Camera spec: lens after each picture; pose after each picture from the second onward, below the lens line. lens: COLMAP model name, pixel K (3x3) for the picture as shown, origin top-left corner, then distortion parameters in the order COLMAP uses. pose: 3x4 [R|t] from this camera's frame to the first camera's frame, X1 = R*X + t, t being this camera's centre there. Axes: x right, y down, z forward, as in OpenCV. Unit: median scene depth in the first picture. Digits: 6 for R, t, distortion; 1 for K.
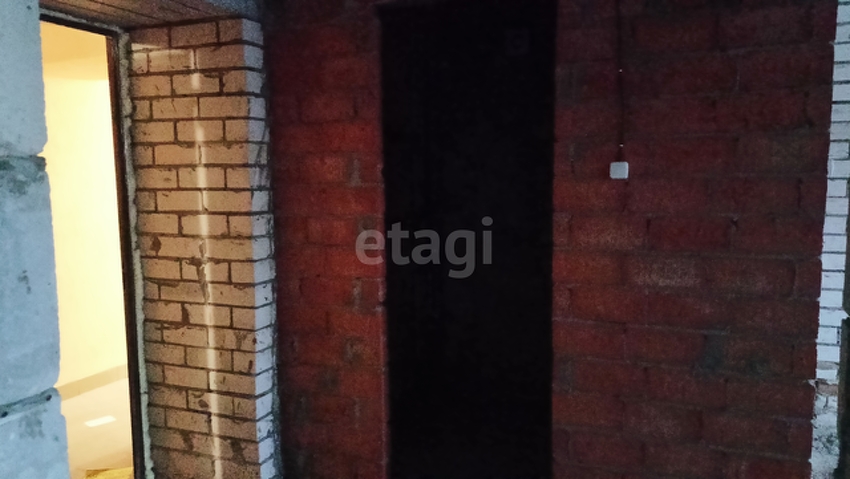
lens RADIAL K [[634.3, 0, 423.3], [0, 634.3, 237.1], [0, 0, 1]] dist [0.049433, -0.059071]
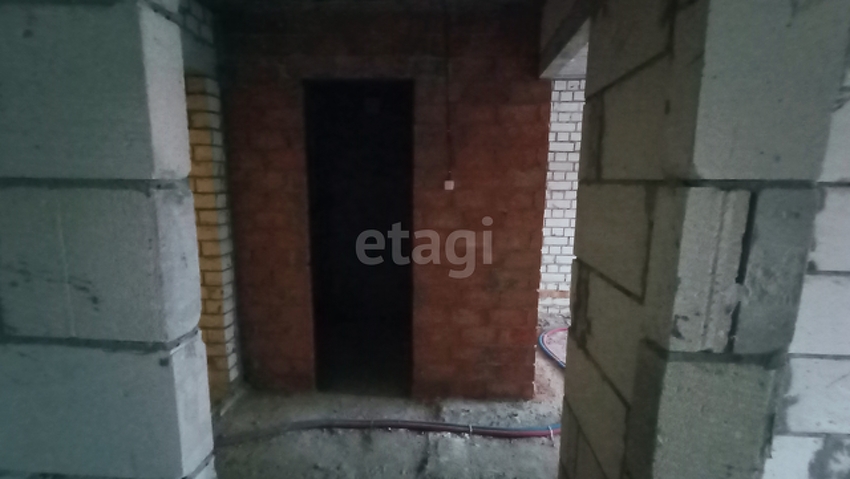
lens RADIAL K [[381.8, 0, 424.7], [0, 381.8, 243.9], [0, 0, 1]] dist [-0.005697, -0.000162]
pose [[0.941973, -0.034866, 0.333874, -0.109181], [0.014056, 0.997816, 0.064545, -0.006470], [-0.335395, -0.056107, 0.940405, -0.020807]]
